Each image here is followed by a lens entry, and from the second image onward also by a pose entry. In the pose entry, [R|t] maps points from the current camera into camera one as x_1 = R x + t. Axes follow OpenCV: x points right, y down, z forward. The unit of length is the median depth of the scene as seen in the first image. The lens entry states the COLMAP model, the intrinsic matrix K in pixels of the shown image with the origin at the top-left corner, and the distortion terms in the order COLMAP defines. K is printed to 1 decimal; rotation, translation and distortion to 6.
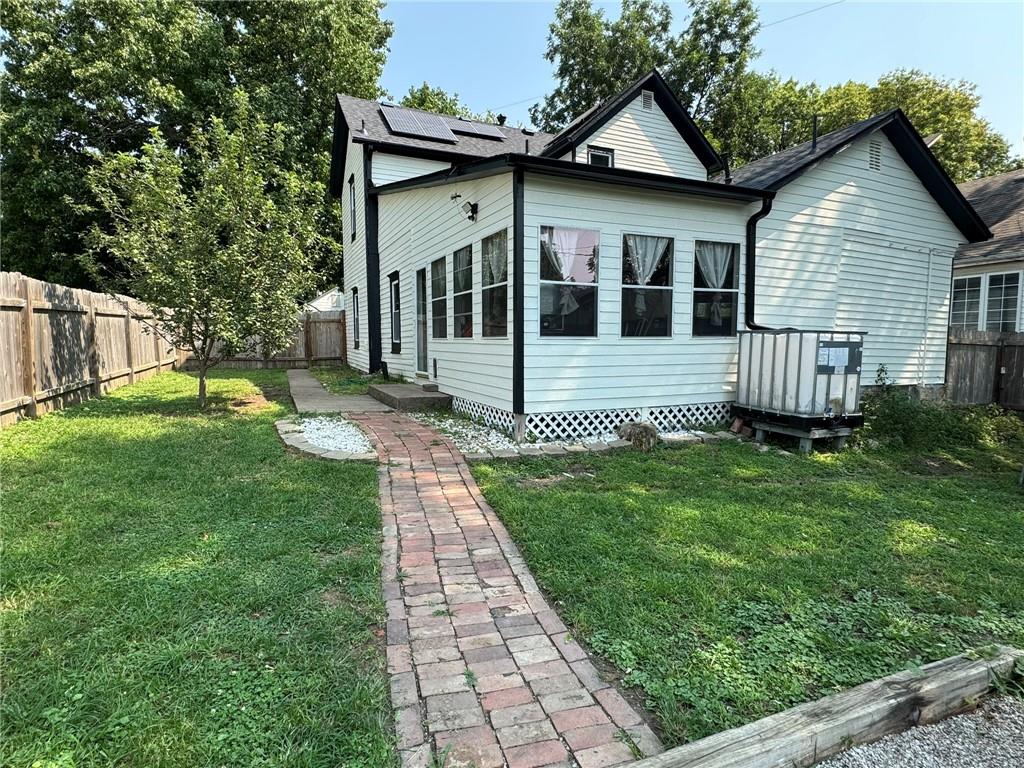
lens RADIAL K [[530.0, 0, 512.0], [0, 530.0, 384.0], [0, 0, 1]] dist [0.004237, 0.001662]
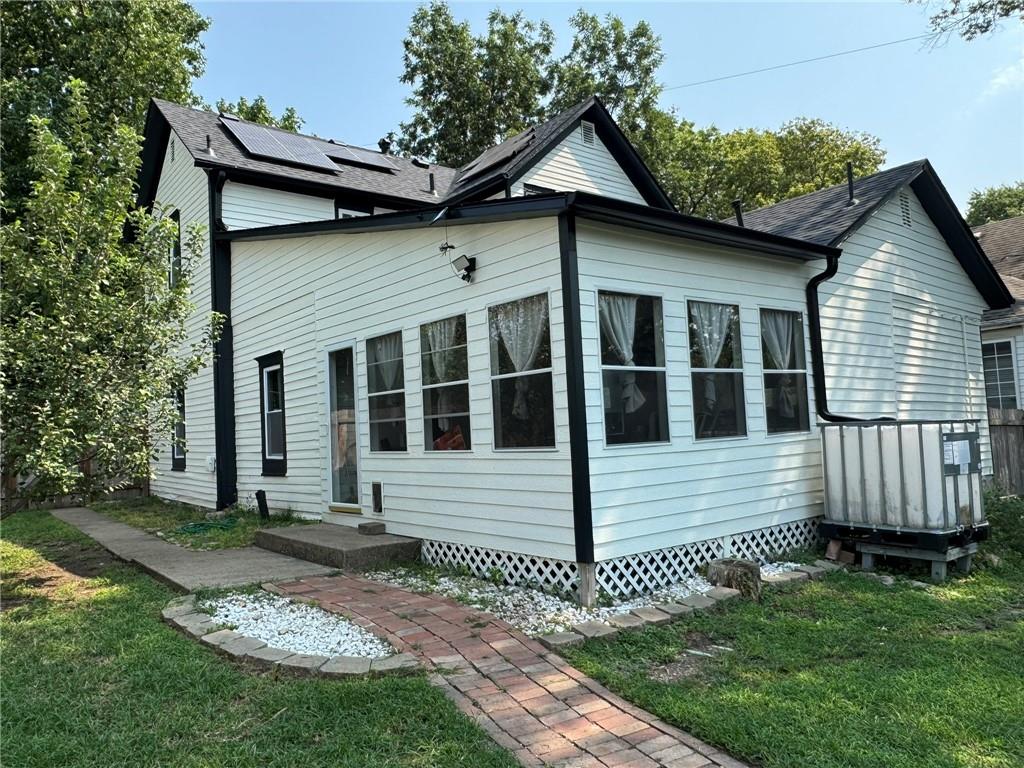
lens RADIAL K [[726.6, 0, 512.0], [0, 726.6, 384.0], [0, 0, 1]] dist [0.004553, 0.000943]
pose [[0.967491, -0.029305, 0.251201, -0.274839], [0.067138, 0.987386, -0.143389, -0.037690], [-0.243831, 0.155593, 0.957255, 0.102987]]
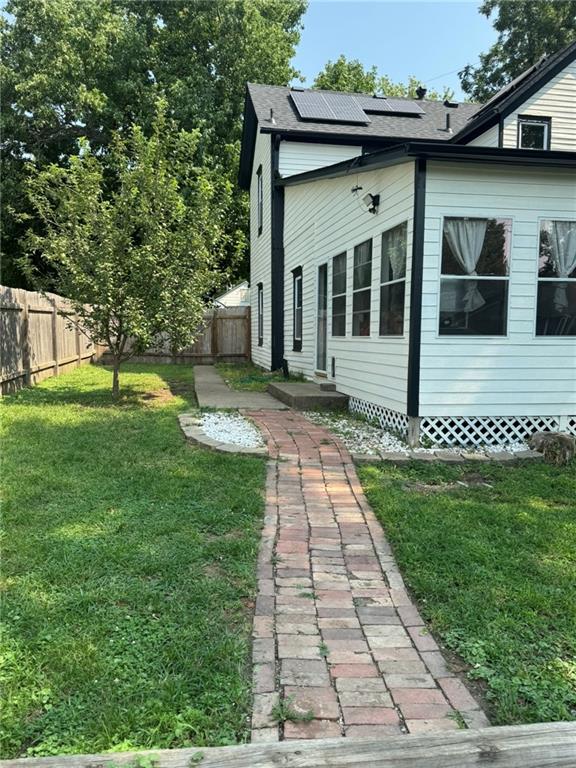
lens RADIAL K [[579.1, 0, 288.0], [0, 579.1, 384.0], [0, 0, 1]] dist [0.136623, -0.209519]
pose [[0.969958, 0.027752, -0.241686, 0.042356], [-0.028067, 0.999604, 0.002140, 0.001694], [0.241649, 0.004707, 0.970352, -0.065711]]
